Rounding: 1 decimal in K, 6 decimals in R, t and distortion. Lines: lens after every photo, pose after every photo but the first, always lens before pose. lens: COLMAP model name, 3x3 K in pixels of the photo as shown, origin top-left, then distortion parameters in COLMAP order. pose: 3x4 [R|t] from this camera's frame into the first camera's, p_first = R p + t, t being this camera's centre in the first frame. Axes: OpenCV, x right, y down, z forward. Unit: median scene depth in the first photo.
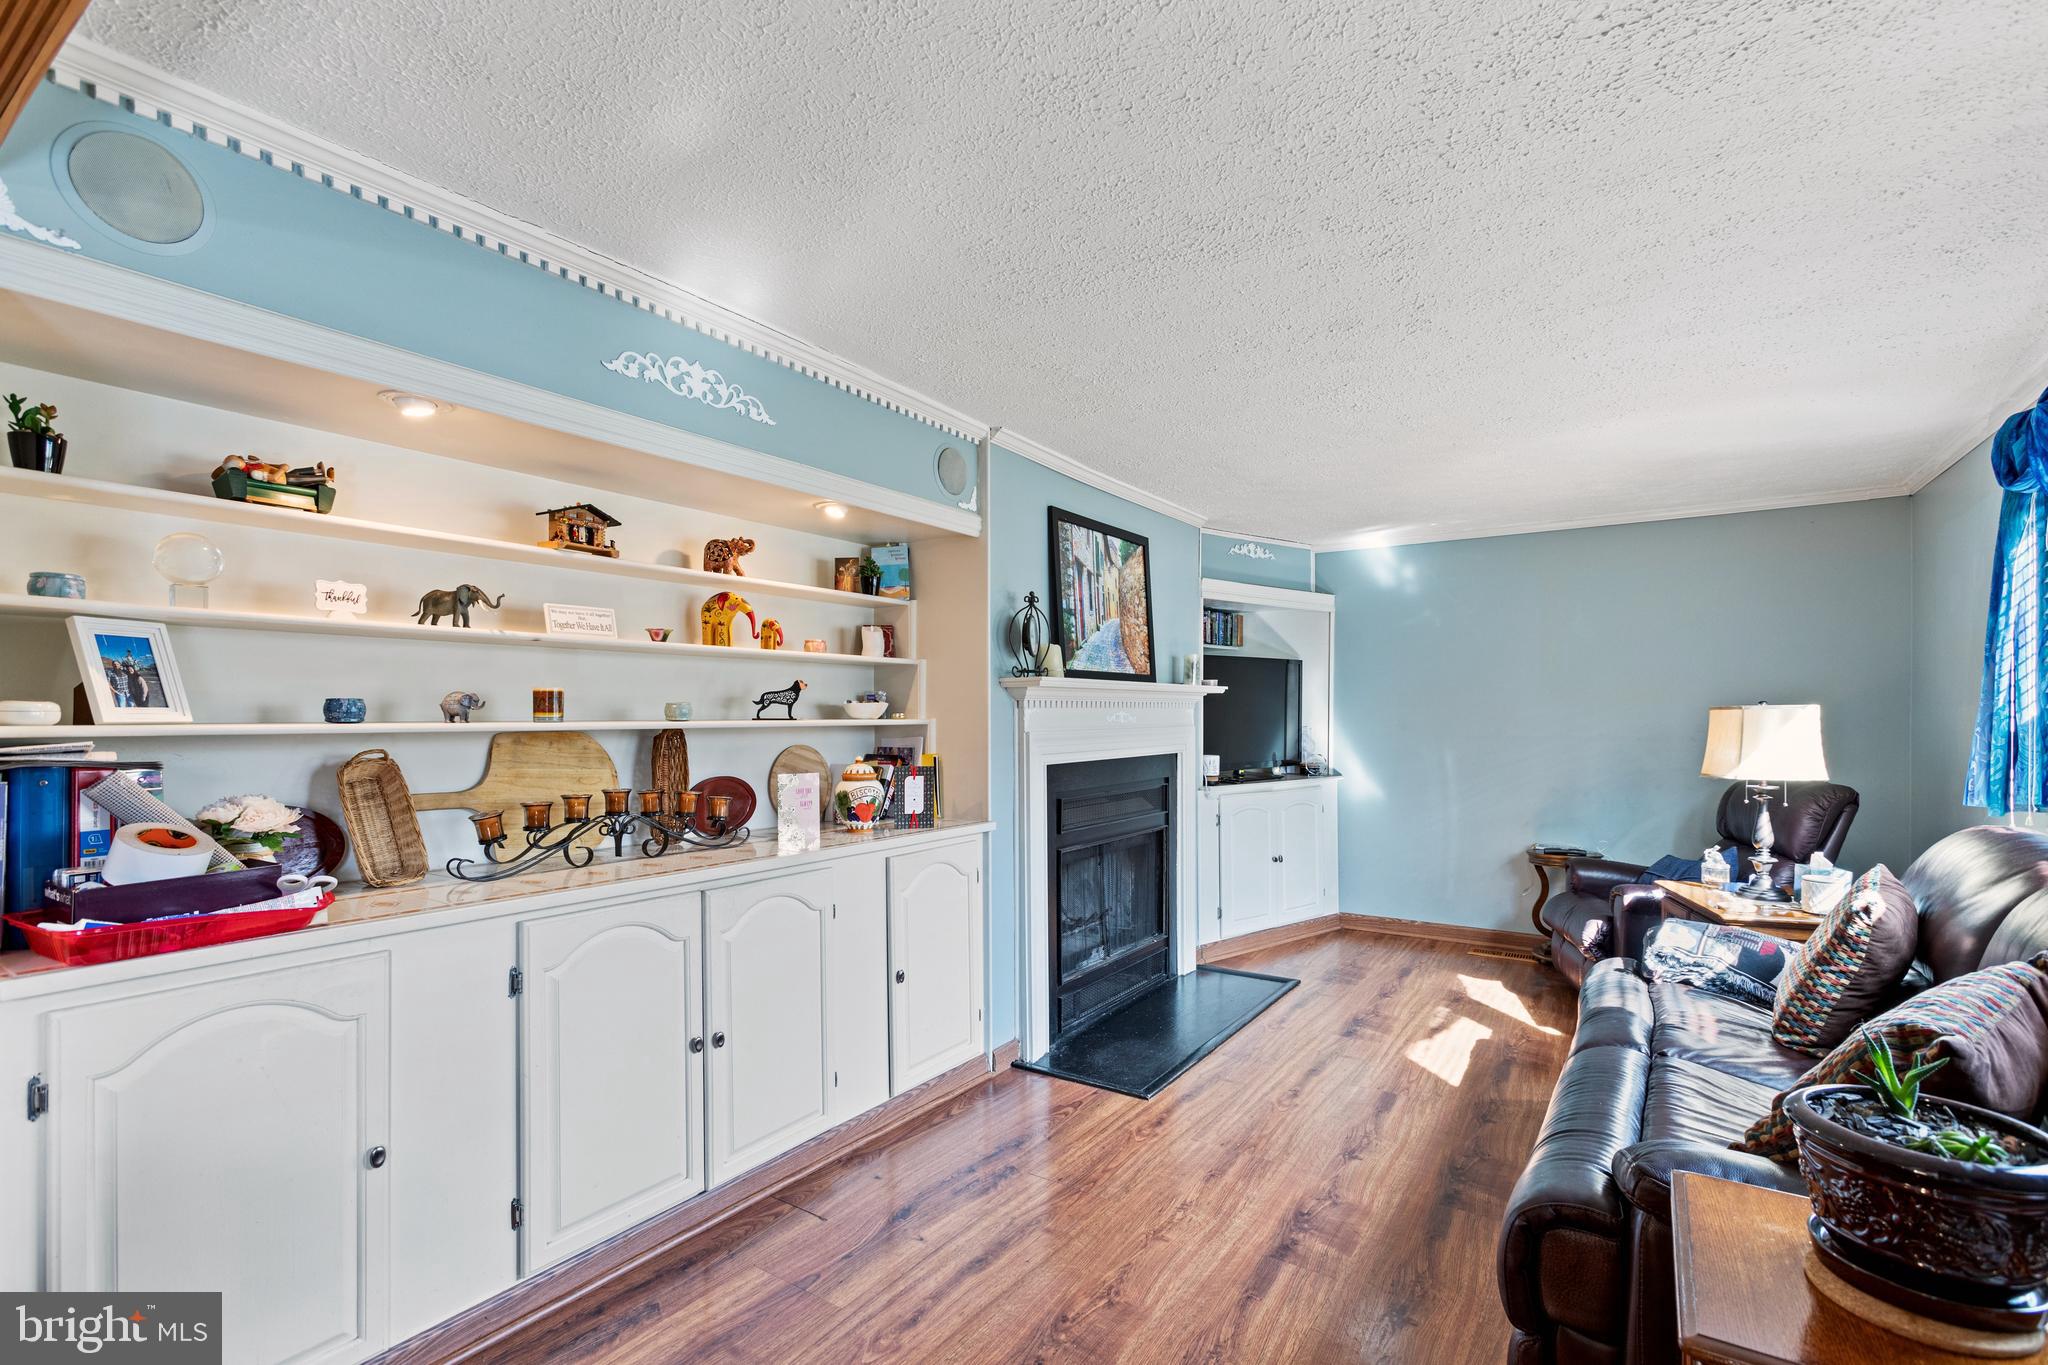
lens RADIAL K [[955.4, 0, 1019.3], [0, 955.4, 728.7], [0, 0, 1]] dist [-0.010618, 0.000256]
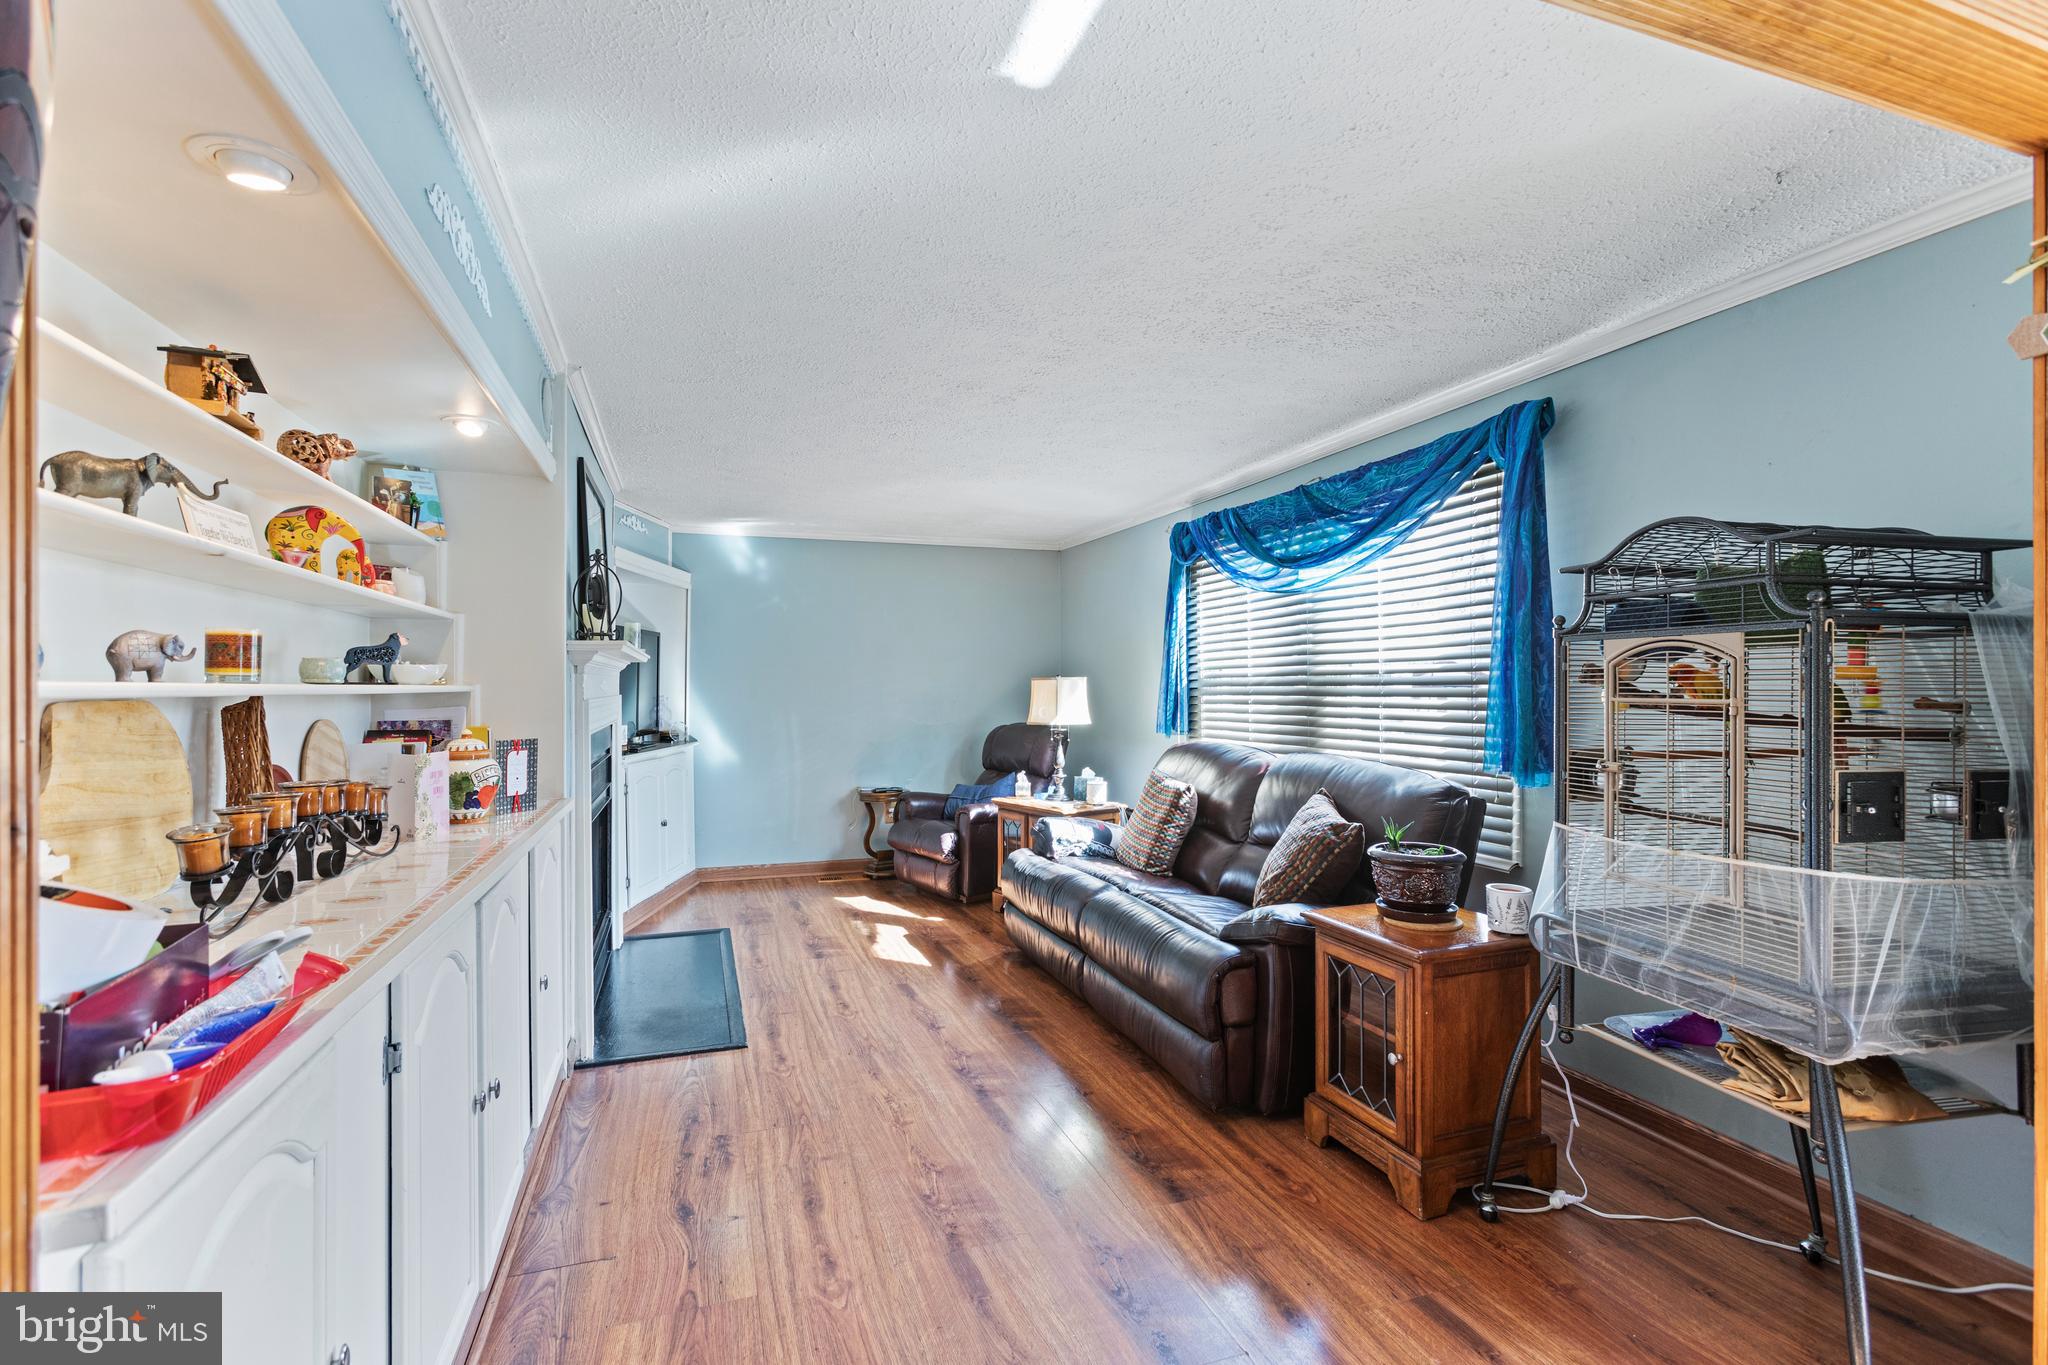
lens RADIAL K [[926.4, 0, 1024.0], [0, 926.4, 682.5], [0, 0, 1]] dist [-0.000226, 0.000172]
pose [[0.589797, 0.005318, 0.807534, -0.494580], [0.013050, 0.999785, -0.016115, 0.007294], [-0.807446, 0.020043, 0.589600, 0.138836]]
